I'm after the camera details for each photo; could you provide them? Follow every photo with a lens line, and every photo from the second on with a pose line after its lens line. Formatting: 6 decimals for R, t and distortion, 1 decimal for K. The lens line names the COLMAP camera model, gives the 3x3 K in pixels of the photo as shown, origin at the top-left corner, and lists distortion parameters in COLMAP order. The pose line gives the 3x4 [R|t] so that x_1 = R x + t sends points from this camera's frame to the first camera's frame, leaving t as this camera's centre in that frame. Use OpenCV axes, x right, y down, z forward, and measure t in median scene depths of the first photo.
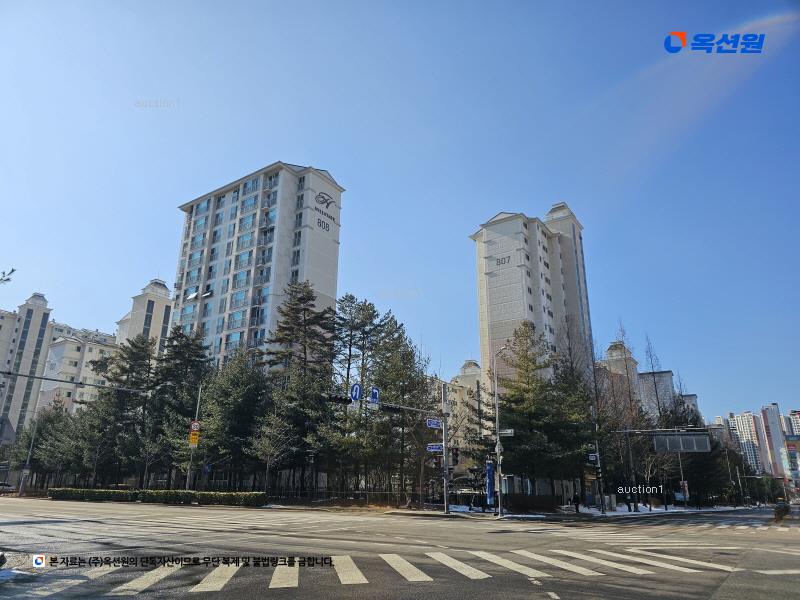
lens RADIAL K [[531.4, 0, 381.9], [0, 531.4, 308.8], [0, 0, 1]] dist [0.111388, -0.095245]
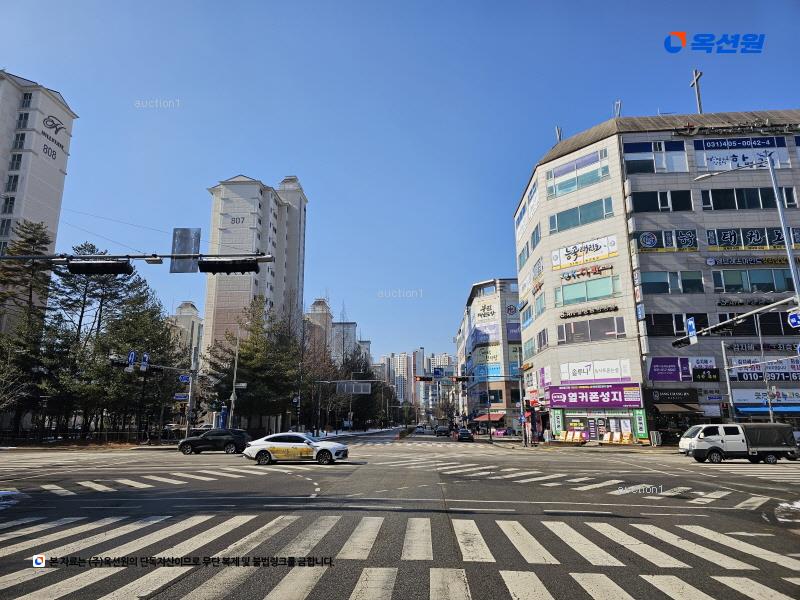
lens RADIAL K [[538.8, 0, 378.0], [0, 538.8, 303.8], [0, 0, 1]] dist [0.089722, -0.105027]
pose [[0.861087, 0.088823, 0.500639, -0.073014], [-0.145532, 0.986485, 0.075291, -0.052361], [-0.487185, -0.137691, 0.862376, -0.128682]]
